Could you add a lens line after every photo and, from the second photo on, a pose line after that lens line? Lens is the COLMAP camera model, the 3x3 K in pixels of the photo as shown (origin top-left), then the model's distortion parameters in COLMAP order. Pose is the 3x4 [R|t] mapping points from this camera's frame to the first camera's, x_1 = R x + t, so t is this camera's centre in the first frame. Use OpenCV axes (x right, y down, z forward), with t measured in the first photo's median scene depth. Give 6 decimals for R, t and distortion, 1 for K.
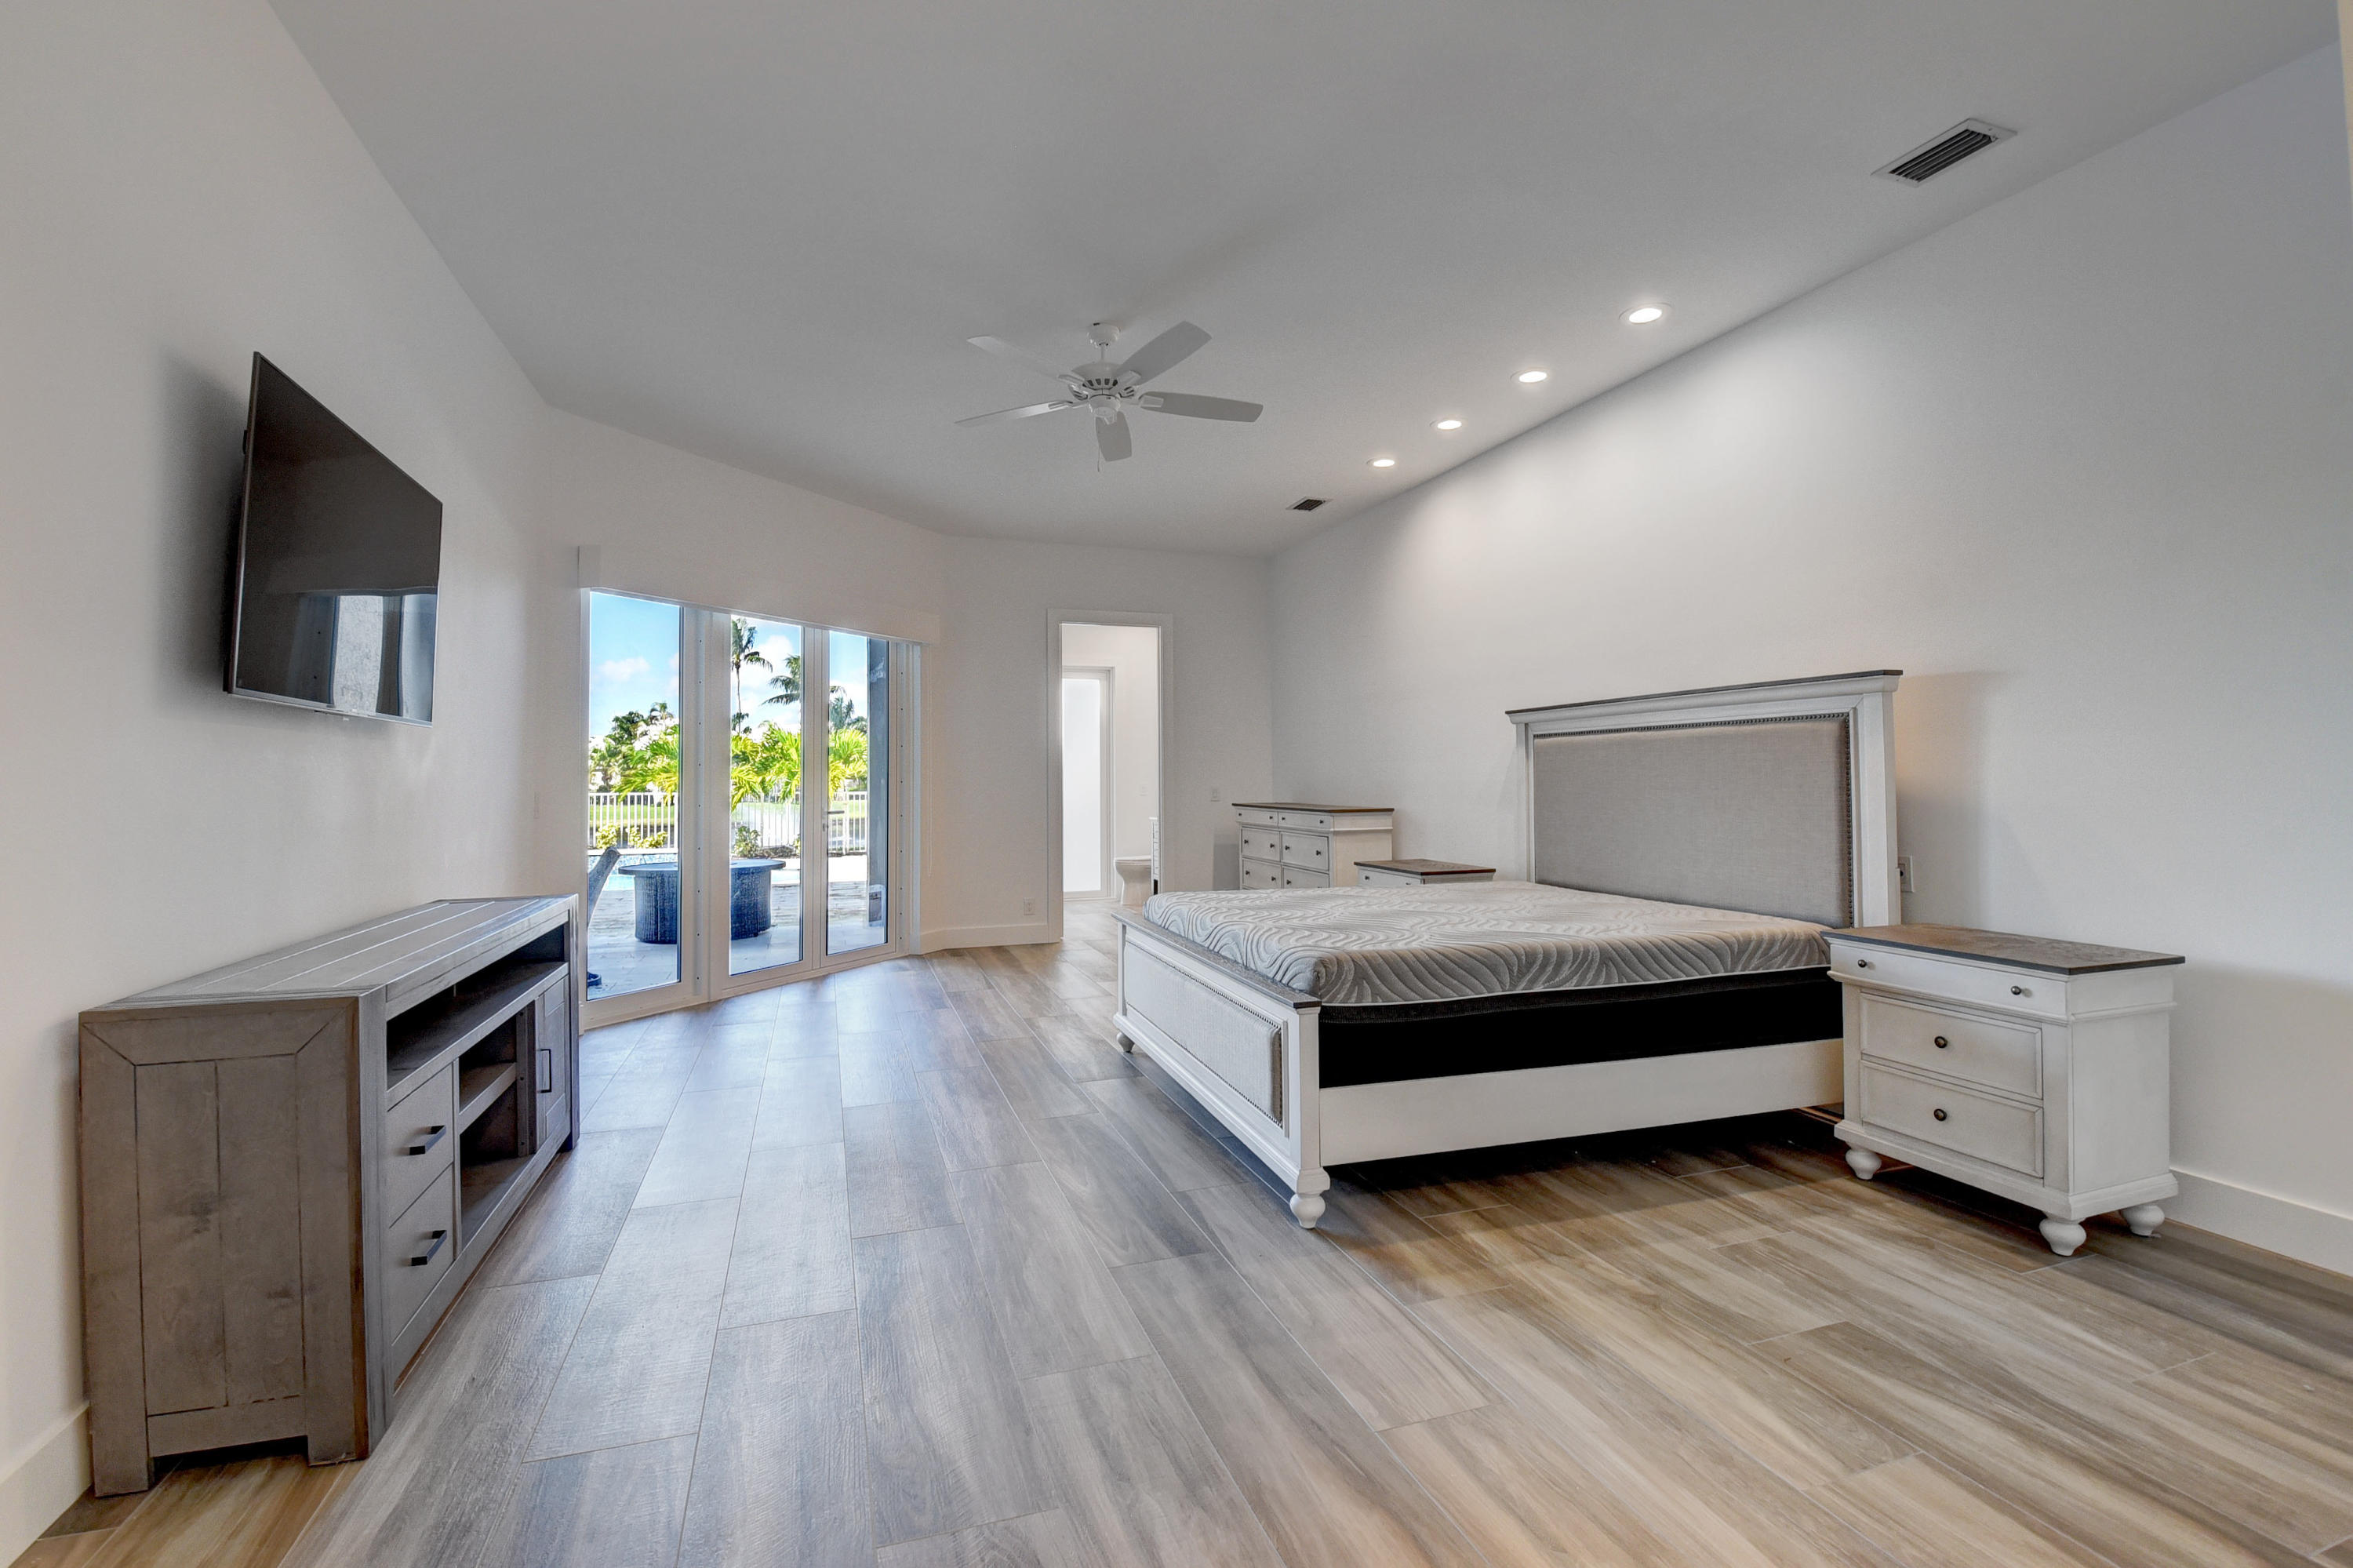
lens RADIAL K [[1059.5, 0, 1177.7], [0, 1059.5, 754.2], [0, 0, 1]] dist [-0.012675, -0.011763]
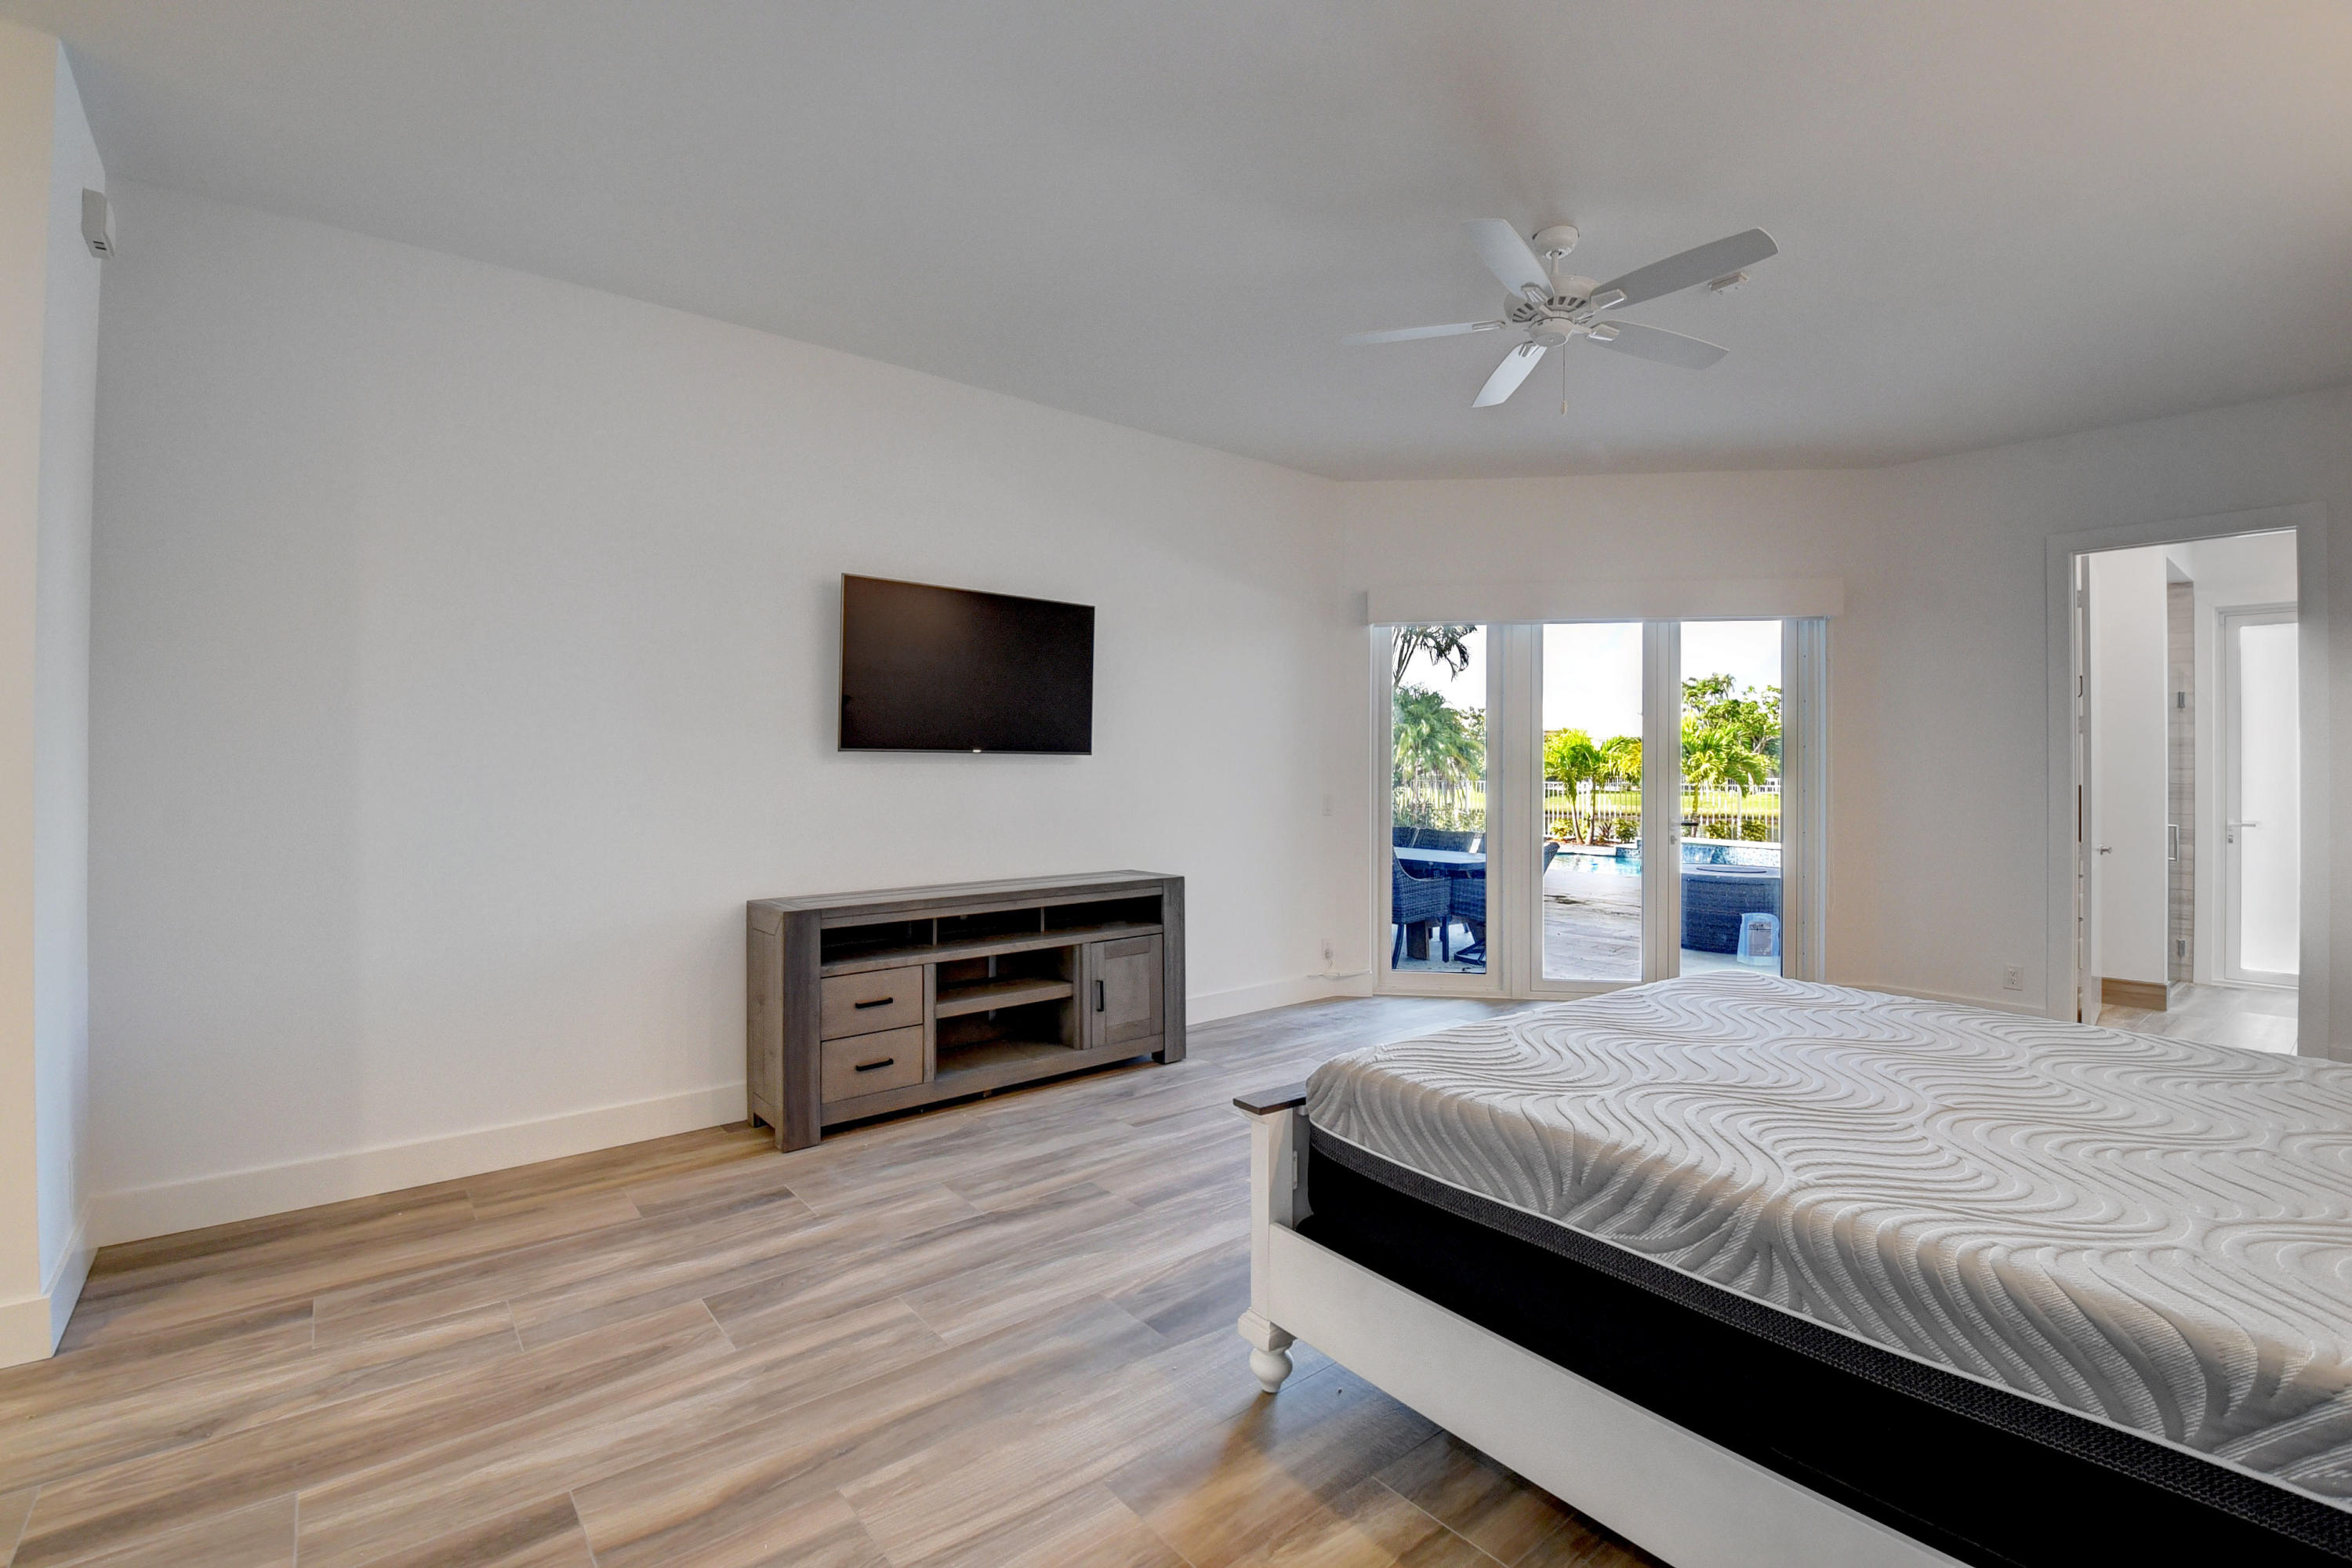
lens RADIAL K [[1059.0, 0, 1177.2], [0, 1059.0, 754.3], [0, 0, 1]] dist [-0.012675, -0.011763]
pose [[0.339143, -0.001930, -0.940733, 0.849726], [0.012950, 0.999913, 0.002618, -0.031364], [0.940646, -0.013071, 0.339139, 0.676873]]
